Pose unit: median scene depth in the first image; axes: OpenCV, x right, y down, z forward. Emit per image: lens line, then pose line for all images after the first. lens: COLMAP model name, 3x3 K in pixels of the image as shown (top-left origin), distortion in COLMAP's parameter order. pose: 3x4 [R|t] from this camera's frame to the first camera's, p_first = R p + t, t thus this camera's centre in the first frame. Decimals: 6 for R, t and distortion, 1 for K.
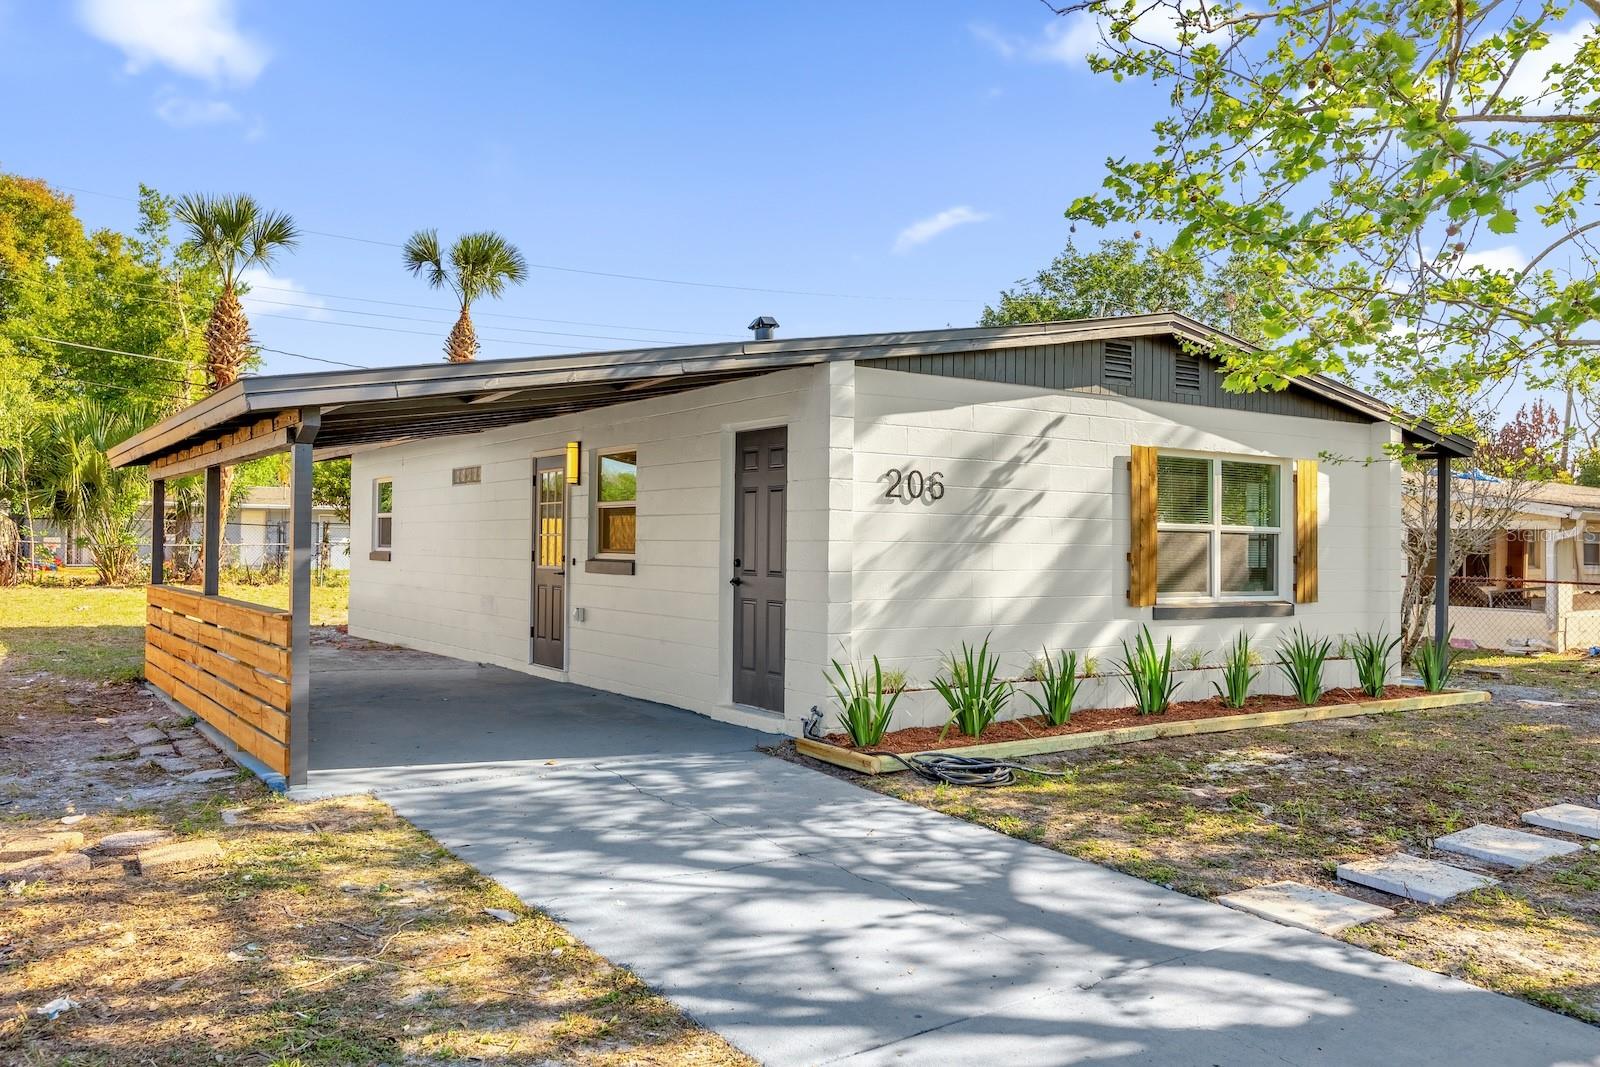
lens RADIAL K [[1243.3, 0, 800.0], [0, 1243.3, 533.5], [0, 0, 1]] dist [-0.002648, -0.002906]
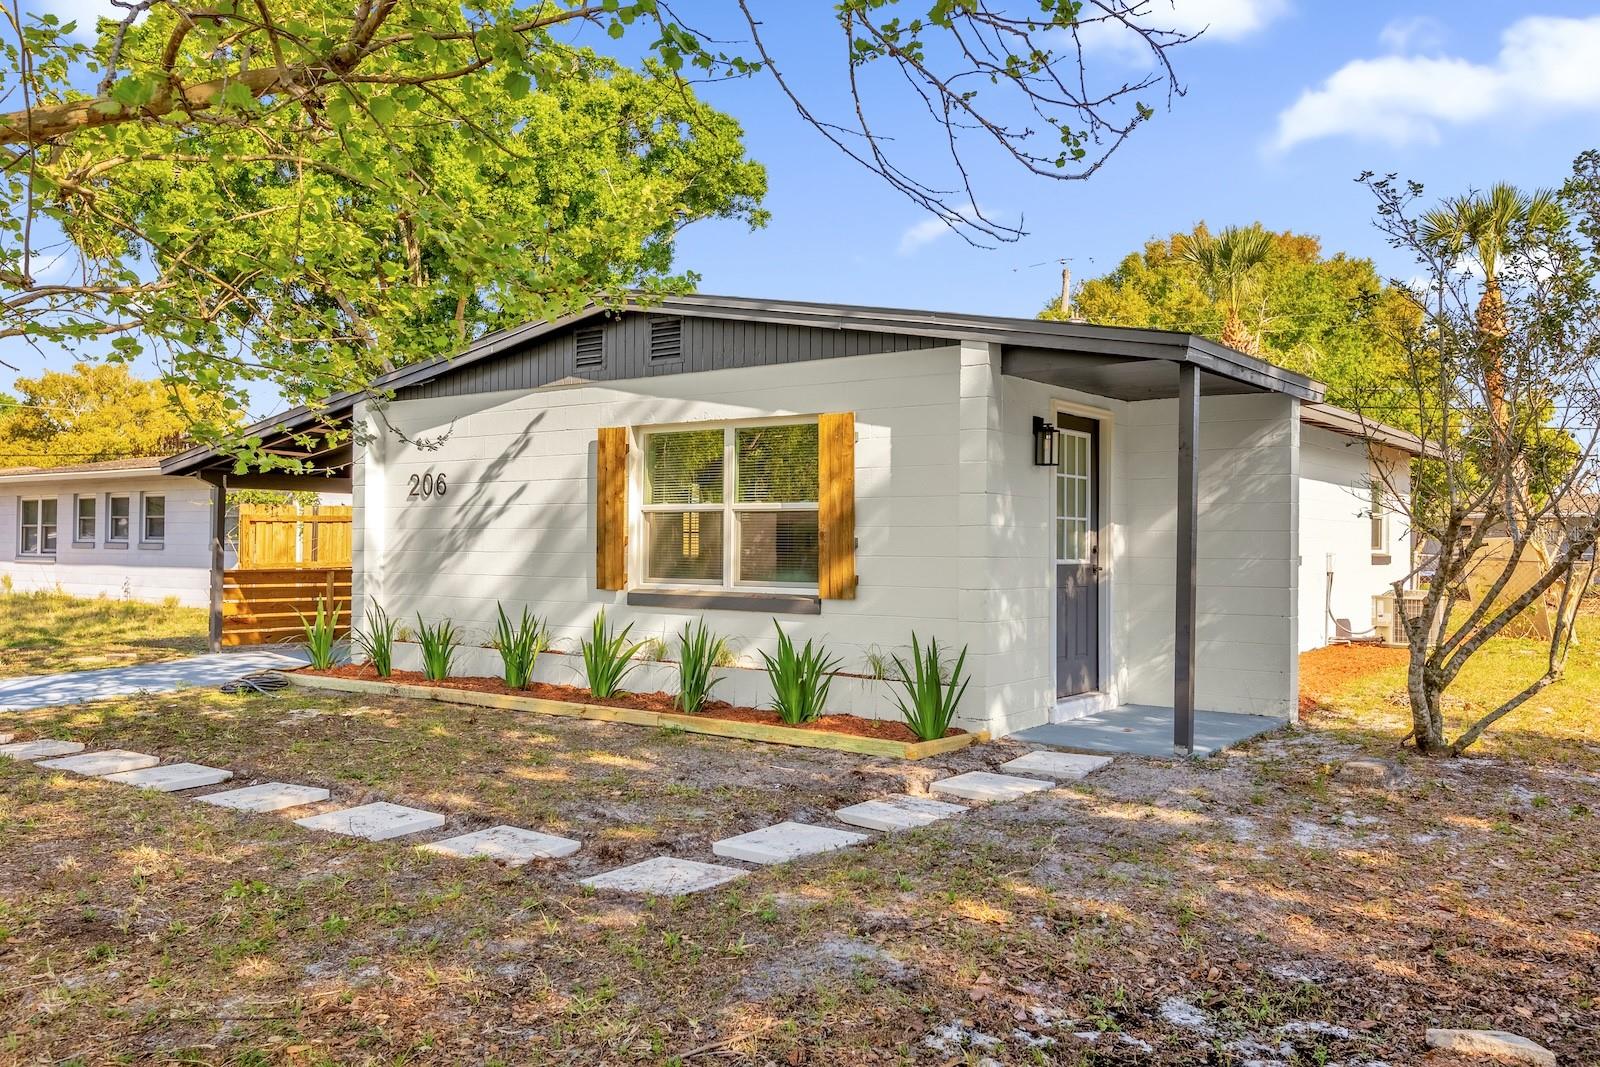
lens RADIAL K [[1243.3, 0, 800.0], [0, 1243.3, 533.5], [0, 0, 1]] dist [-0.002648, -0.002906]
pose [[0.315532, -0.004171, -0.948906, 1.207856], [0.021283, 0.999770, 0.002683, 0.012864], [0.948676, -0.021042, 0.315548, 0.794051]]
